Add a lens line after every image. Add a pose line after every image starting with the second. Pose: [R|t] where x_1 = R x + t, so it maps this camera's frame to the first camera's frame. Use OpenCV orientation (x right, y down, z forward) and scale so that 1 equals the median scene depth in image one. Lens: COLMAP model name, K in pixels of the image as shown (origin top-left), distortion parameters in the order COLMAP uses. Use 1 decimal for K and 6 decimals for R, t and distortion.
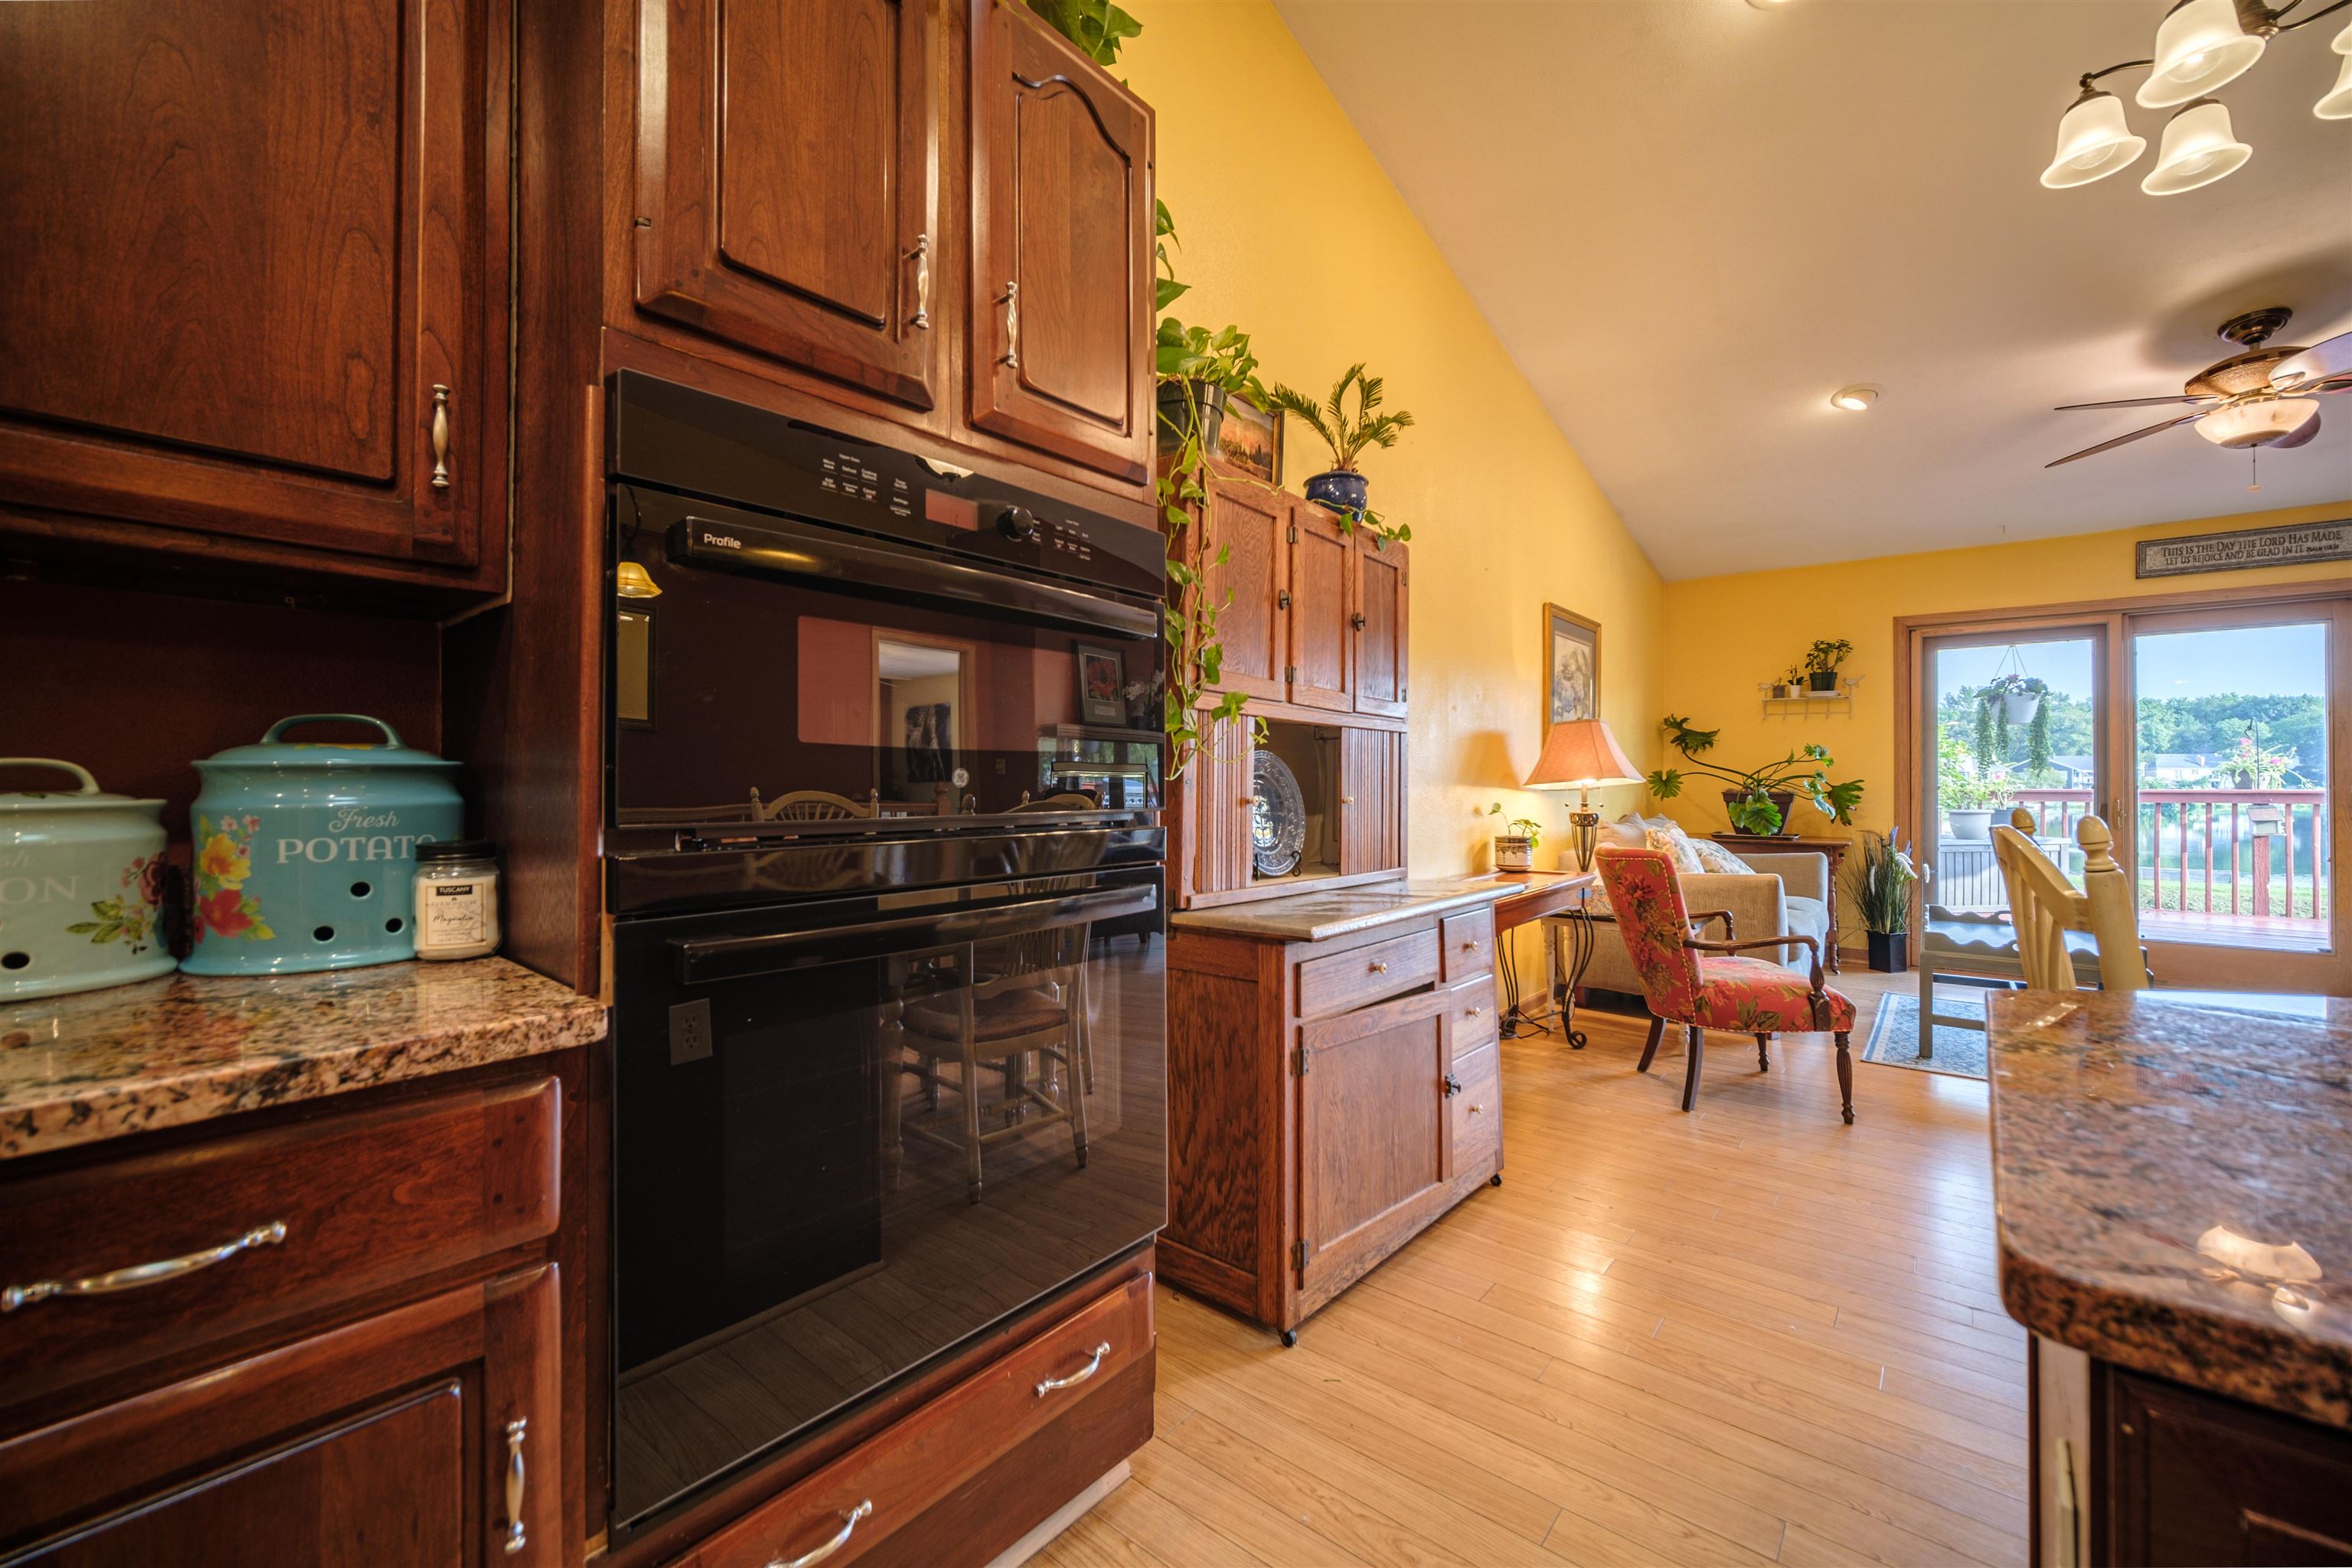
lens RADIAL K [[933.3, 0, 1187.7], [0, 933.3, 772.1], [0, 0, 1]] dist [0.000318, -0.001166]
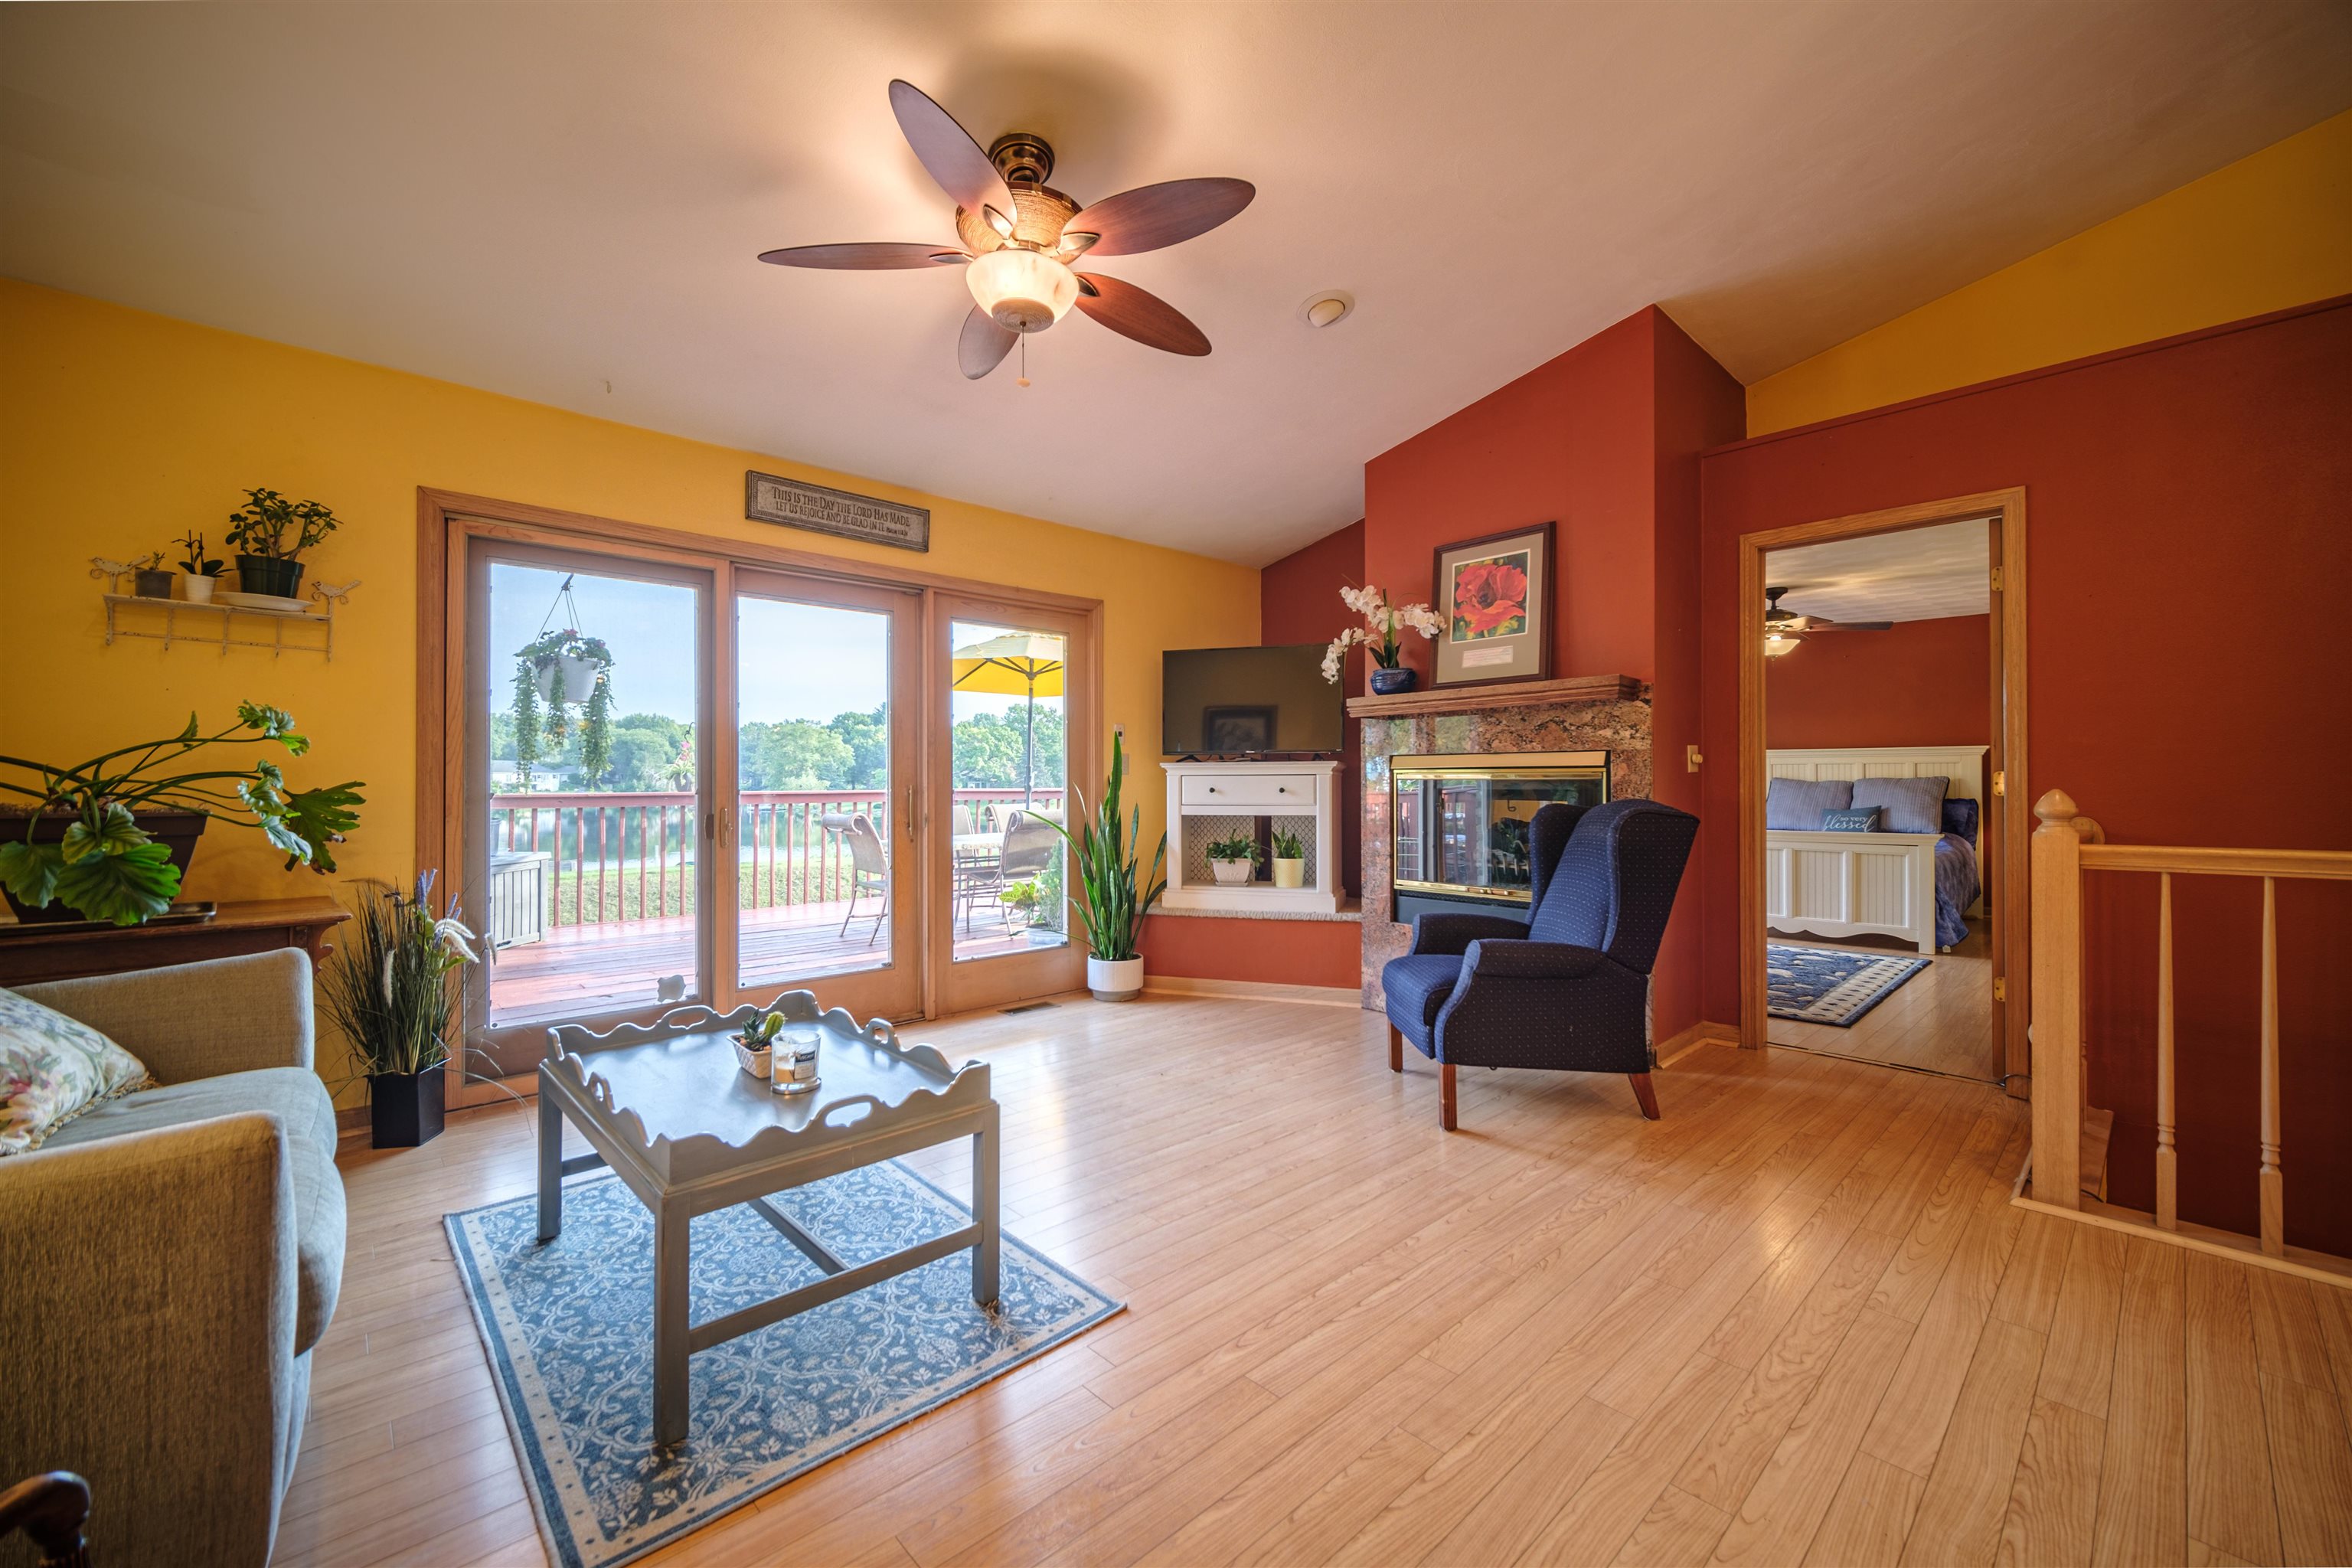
lens RADIAL K [[933.3, 0, 1186.8], [0, 933.3, 780.1], [0, 0, 1]] dist [0.000318, -0.001166]
pose [[0.121278, 0.002240, 0.992616, 0.271237], [-0.007764, 0.999969, -0.001308, 0.004404], [-0.992588, -0.007548, 0.121291, 0.490324]]
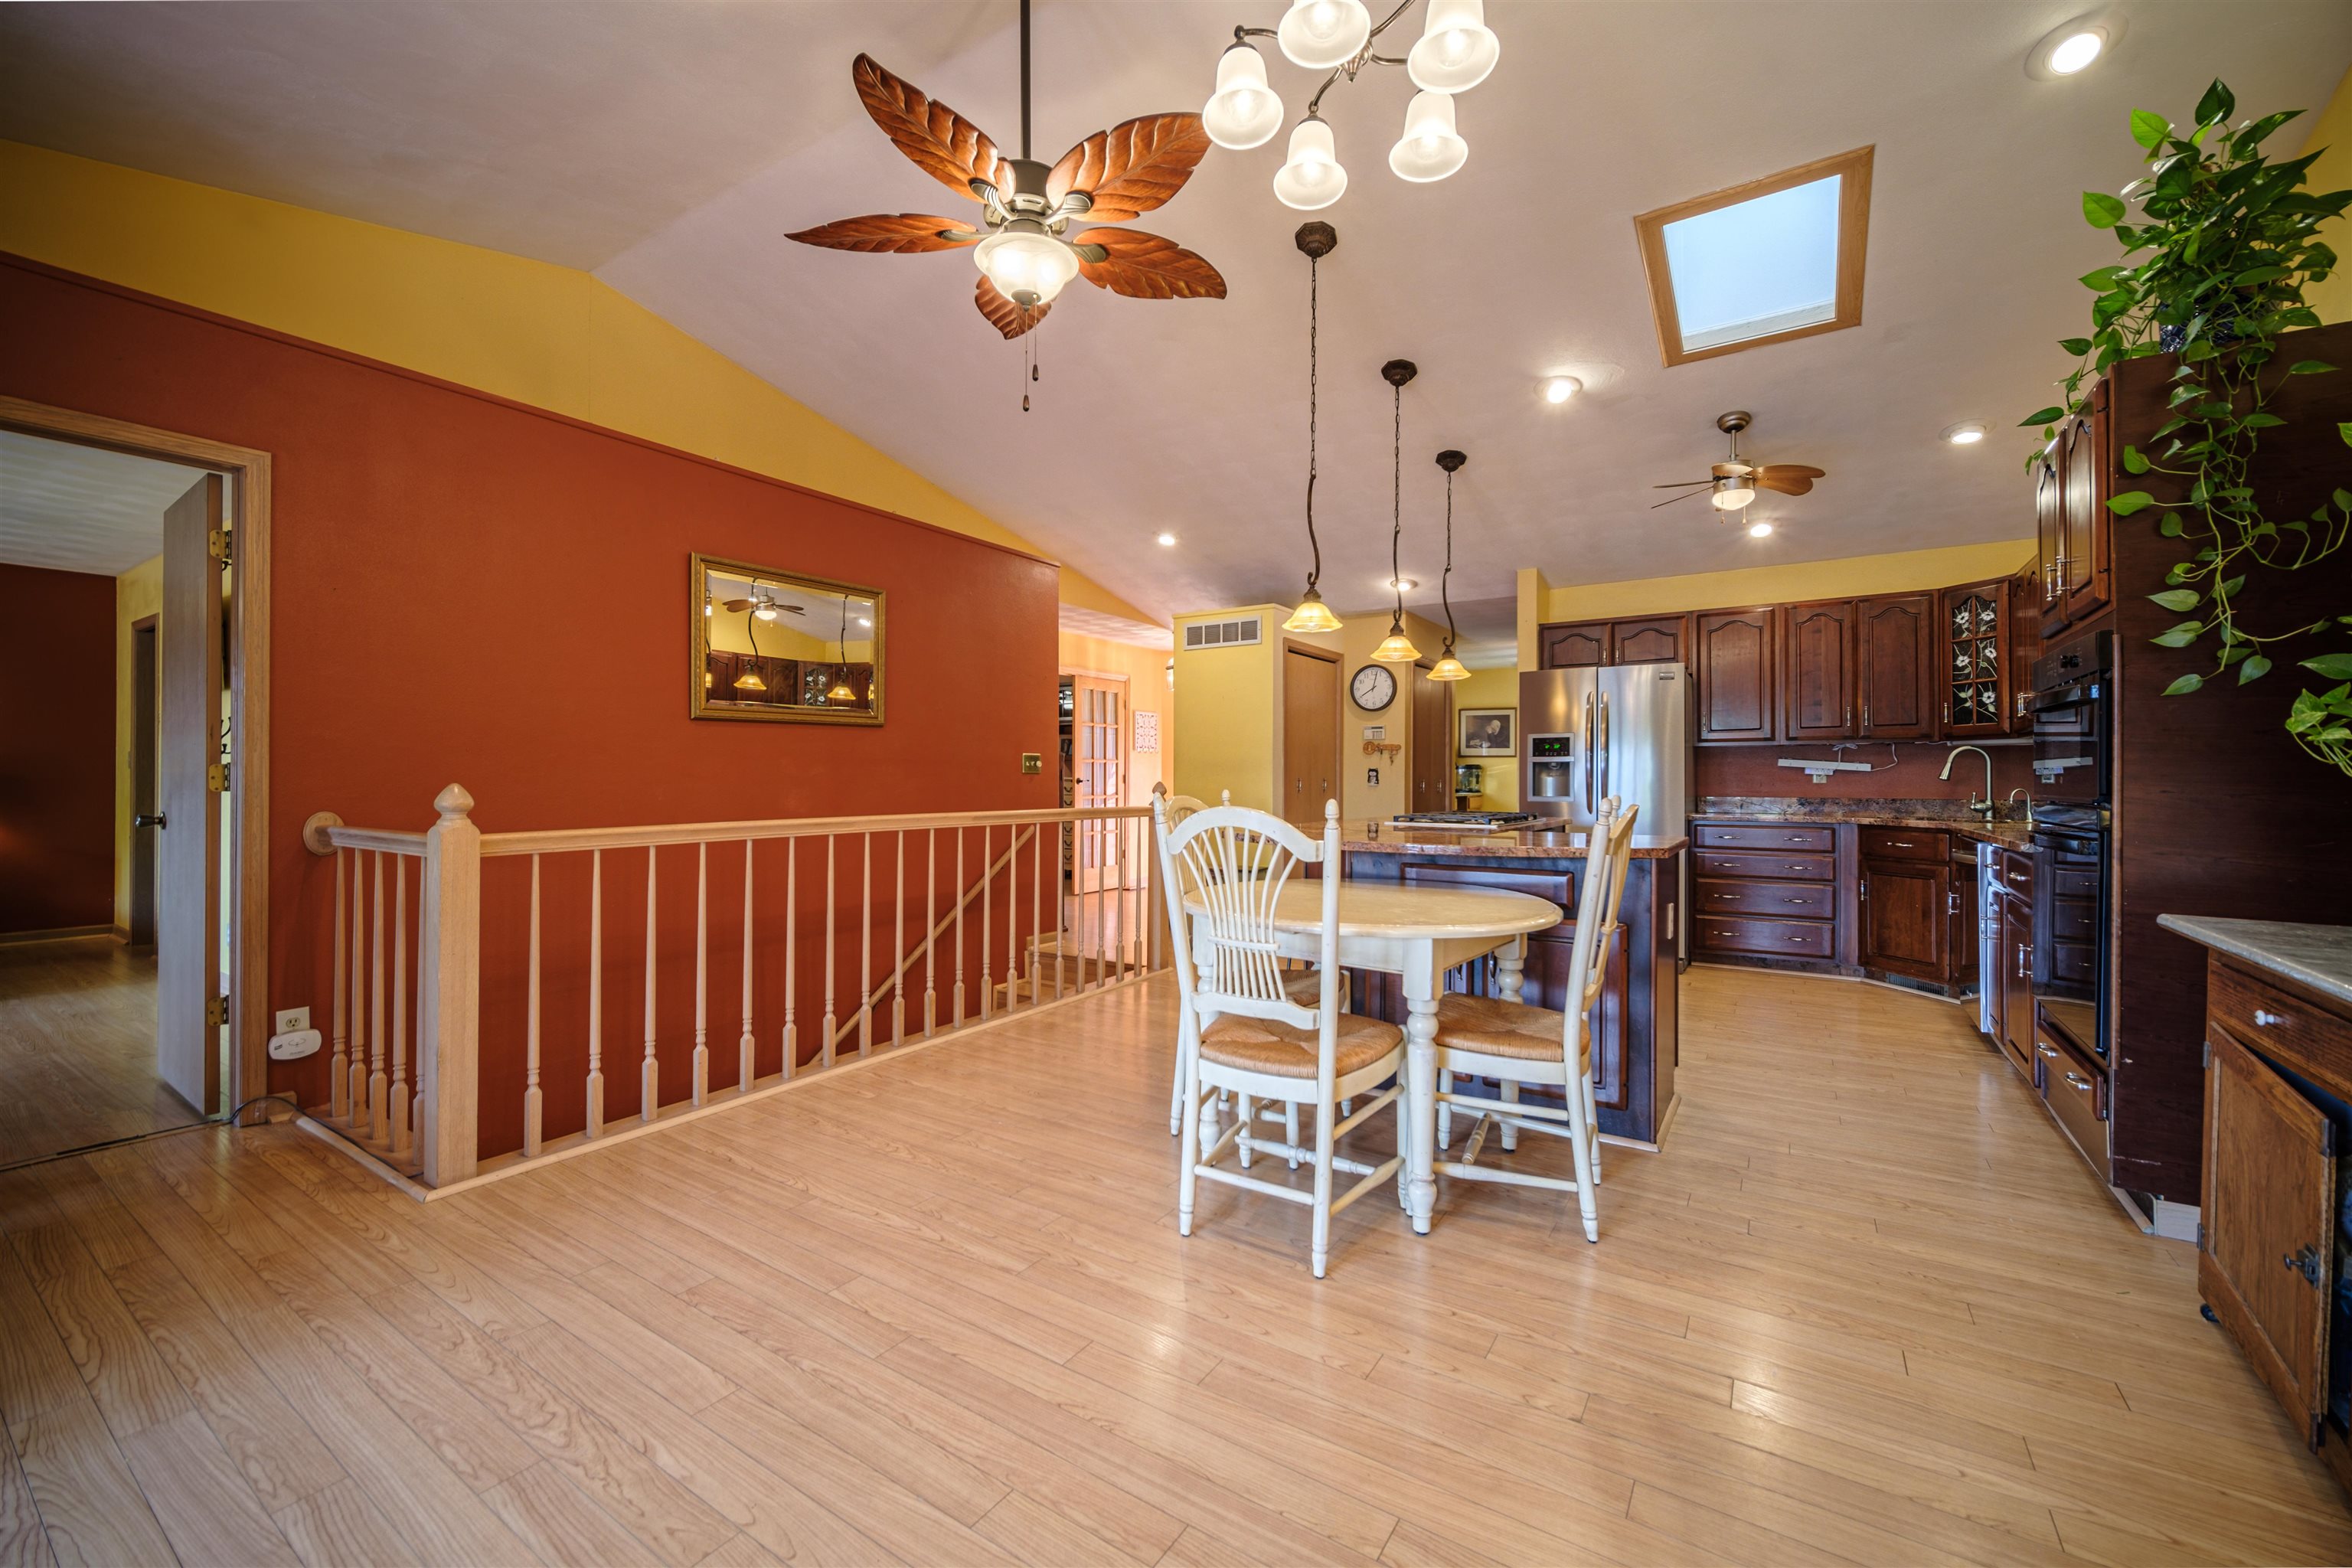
lens RADIAL K [[933.3, 0, 1190.1], [0, 933.3, 774.1], [0, 0, 1]] dist [0.000318, -0.001166]
pose [[-0.993157, -0.003134, -0.116741, 0.460086], [-0.002279, 0.999970, -0.007456, 0.002795], [0.116761, -0.007139, -0.993134, 0.640055]]
